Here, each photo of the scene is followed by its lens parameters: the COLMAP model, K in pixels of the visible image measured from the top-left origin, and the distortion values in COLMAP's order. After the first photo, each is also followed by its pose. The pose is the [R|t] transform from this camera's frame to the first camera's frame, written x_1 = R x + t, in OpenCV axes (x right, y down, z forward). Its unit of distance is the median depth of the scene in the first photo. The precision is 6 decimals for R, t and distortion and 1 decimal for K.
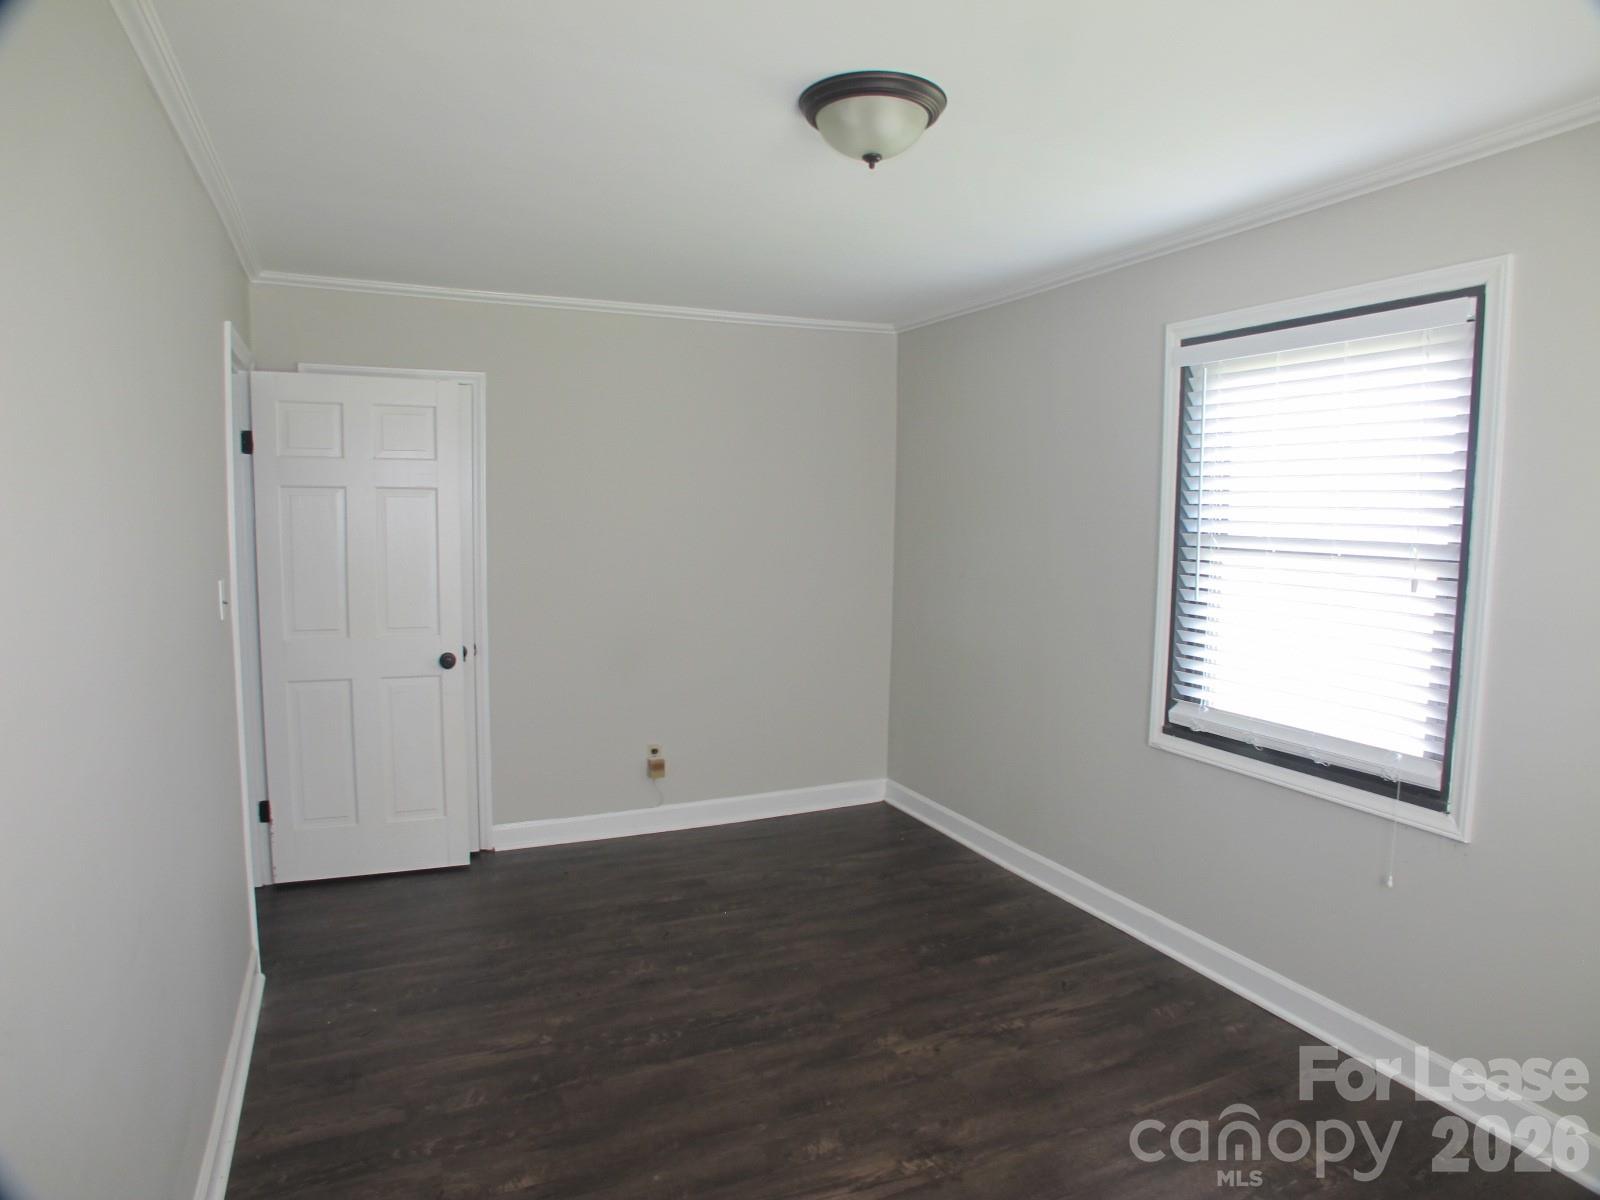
lens RADIAL K [[976.3, 0, 800.0], [0, 976.3, 600.0], [0, 0, 1]] dist [-0.129236, 0.052459]
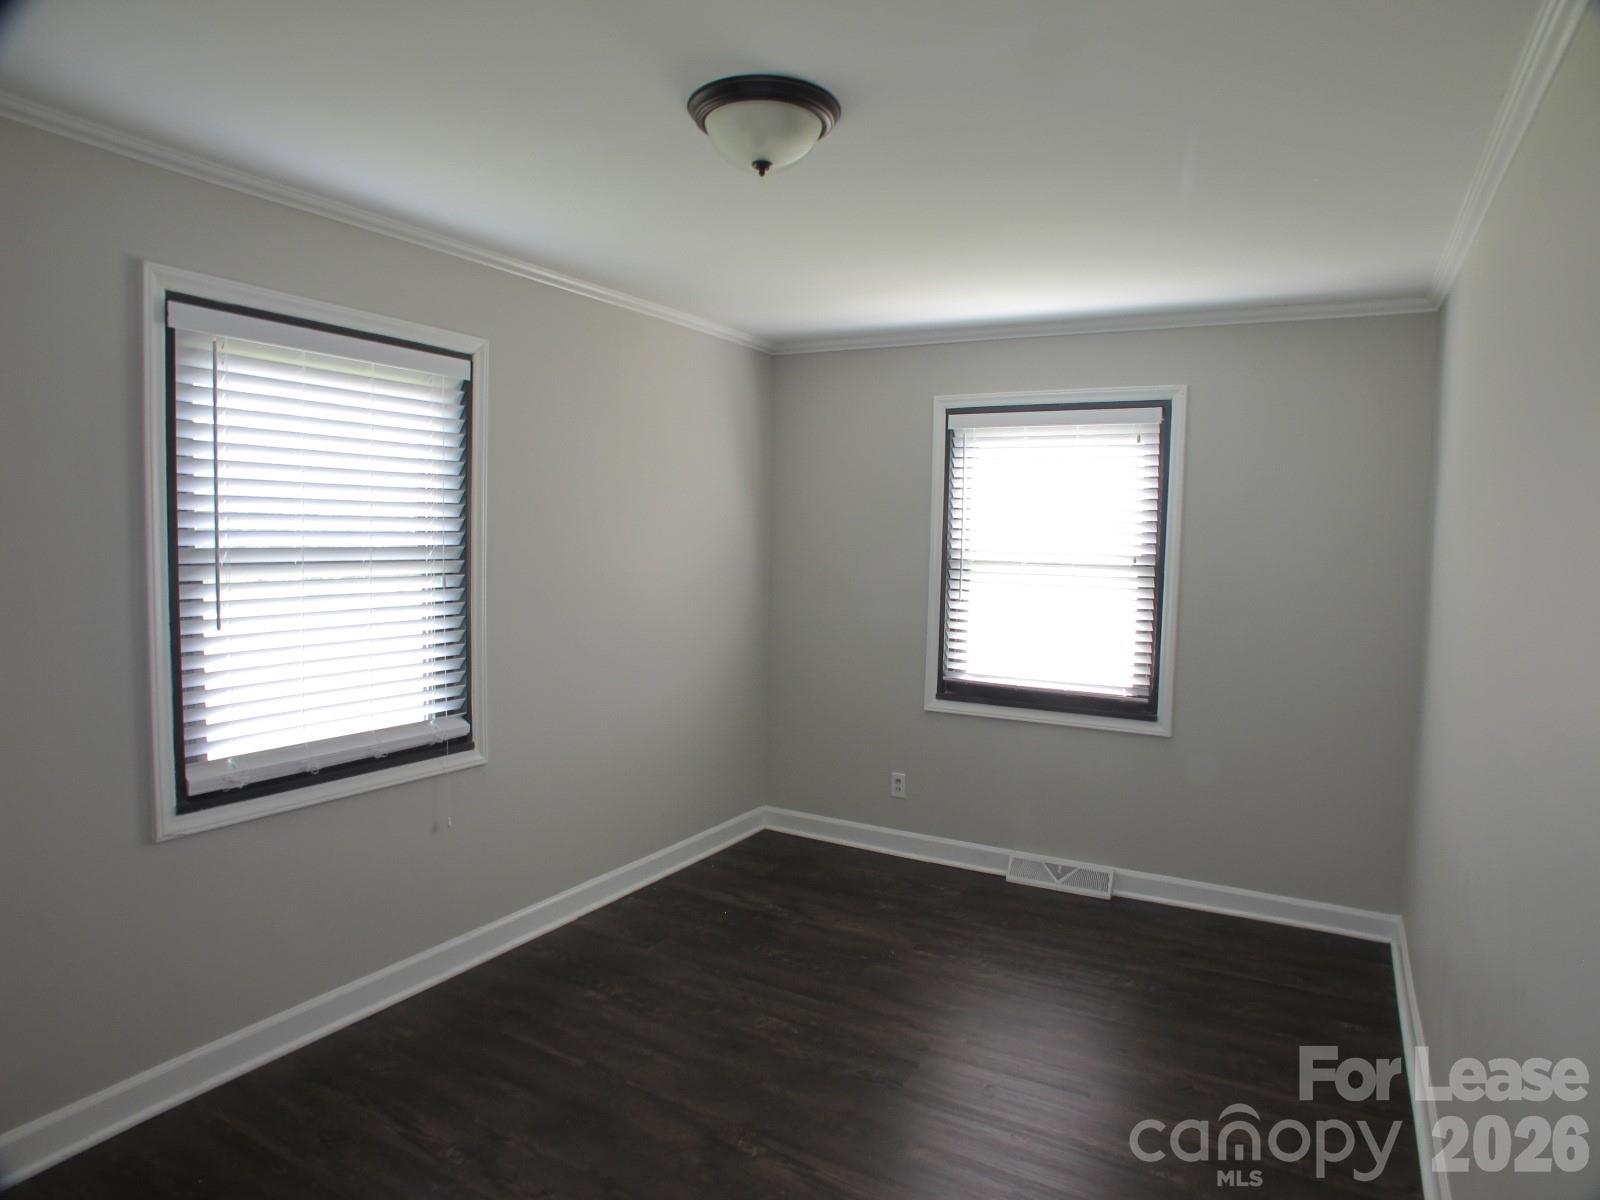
lens RADIAL K [[976.3, 0, 800.0], [0, 976.3, 600.0], [0, 0, 1]] dist [-0.129236, 0.052459]
pose [[-0.604693, -0.080283, 0.792402, -0.588447], [0.043169, 0.990140, 0.133261, -0.128344], [-0.795287, 0.114789, -0.595266, 1.265294]]
